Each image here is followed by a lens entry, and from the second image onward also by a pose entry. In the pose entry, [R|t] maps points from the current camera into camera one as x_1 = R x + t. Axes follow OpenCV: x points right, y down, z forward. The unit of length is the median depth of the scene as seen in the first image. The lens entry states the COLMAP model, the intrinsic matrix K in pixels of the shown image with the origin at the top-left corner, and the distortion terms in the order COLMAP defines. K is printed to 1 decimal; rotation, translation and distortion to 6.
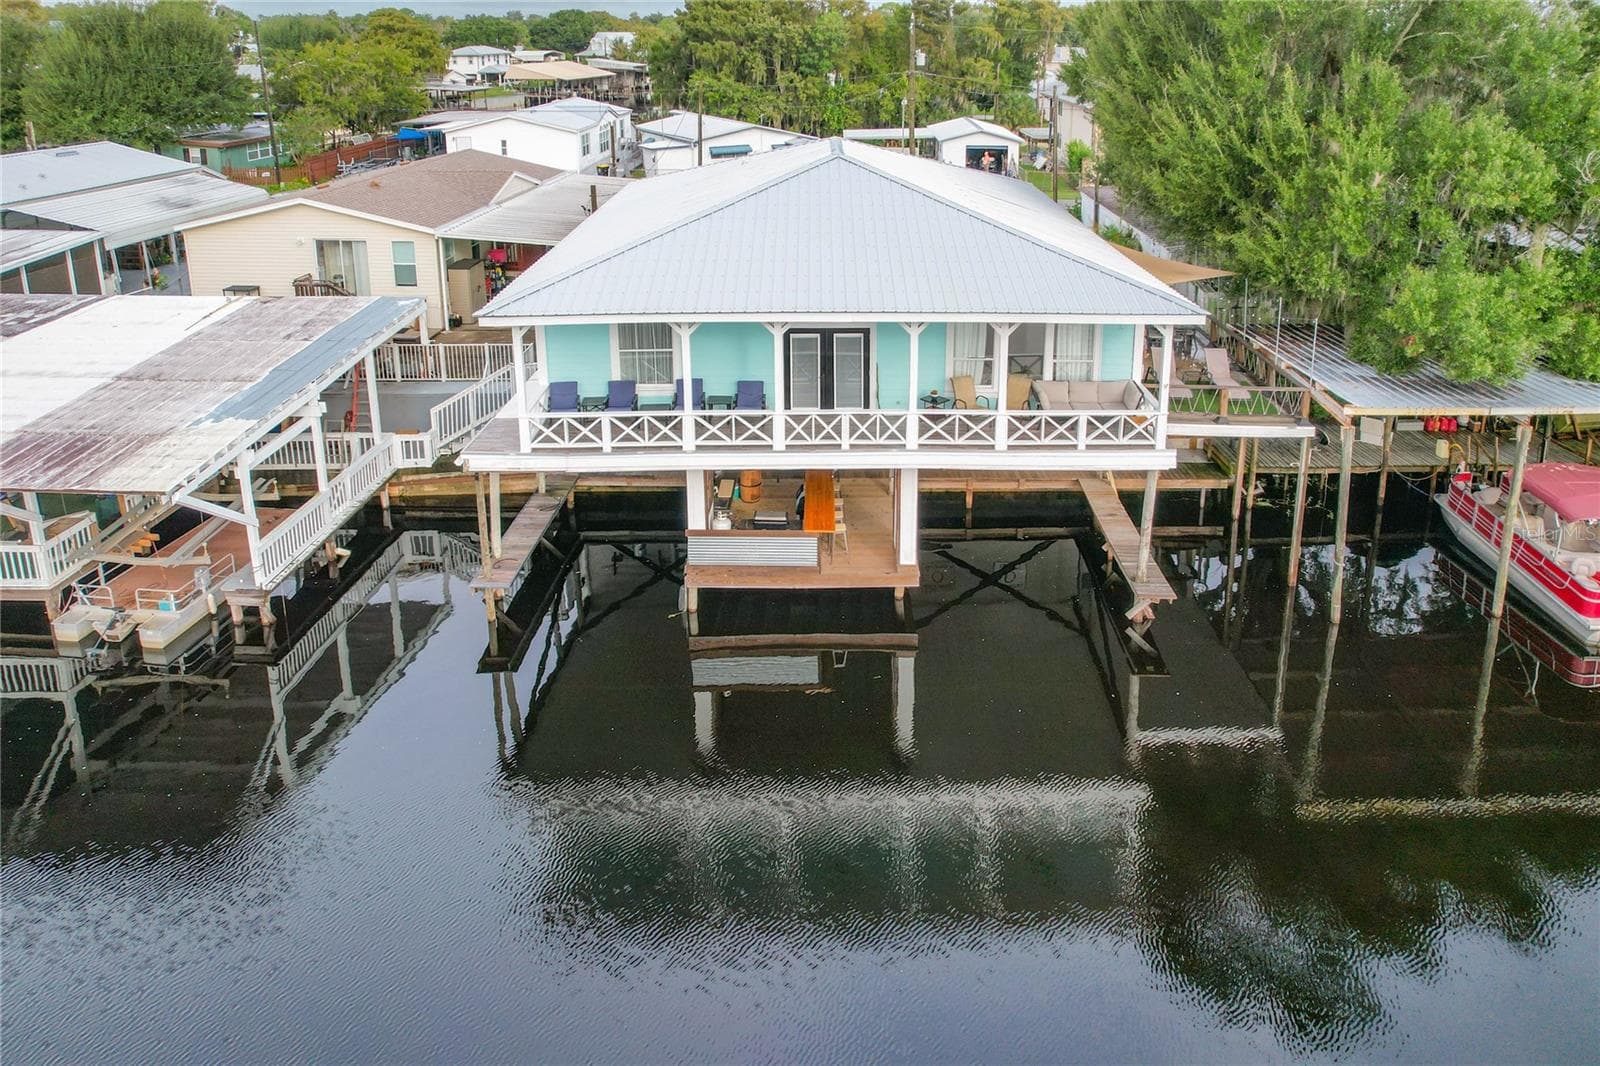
lens RADIAL K [[1106.4, 0, 833.8], [0, 1106.4, 264.6], [0, 0, 1]] dist [-0.017594, 0.004300]
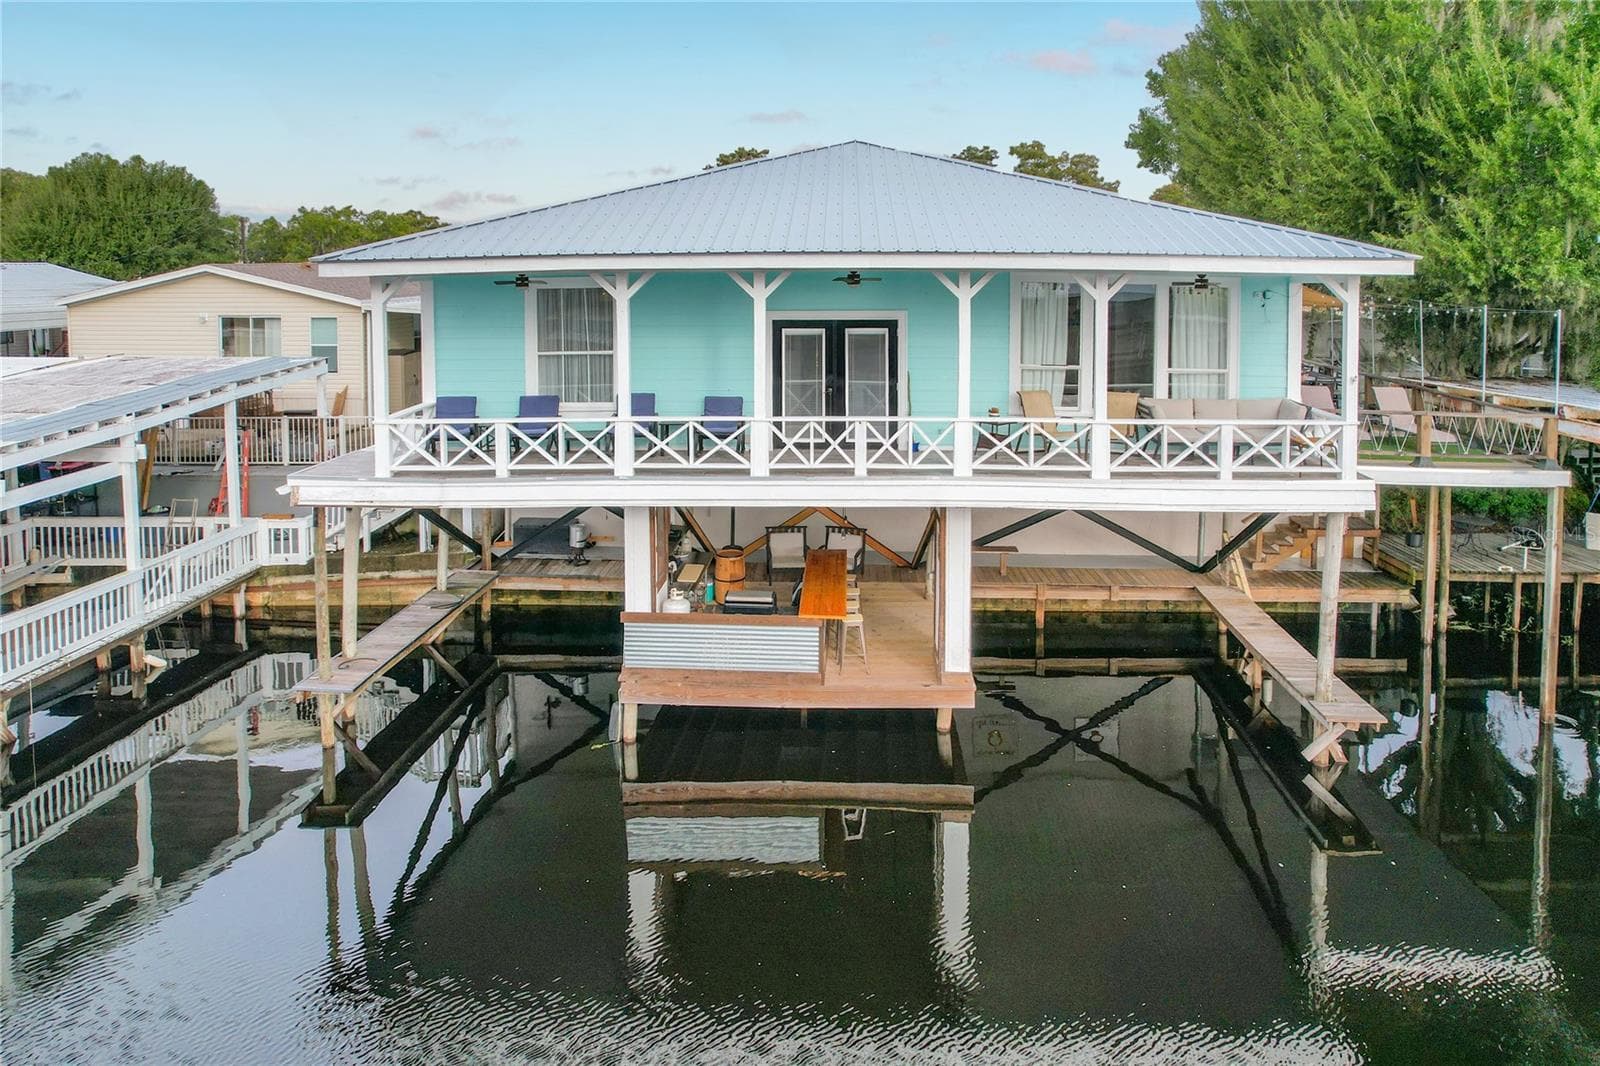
lens RADIAL K [[1091.8, 0, 812.2], [0, 1091.8, 360.5], [0, 0, 1]] dist [-0.002100, -0.004395]
pose [[0.999229, 0.006439, -0.038736, 0.005383], [-0.011505, 0.991182, -0.132010, 0.163225], [0.037544, 0.132354, 0.990491, 0.307381]]
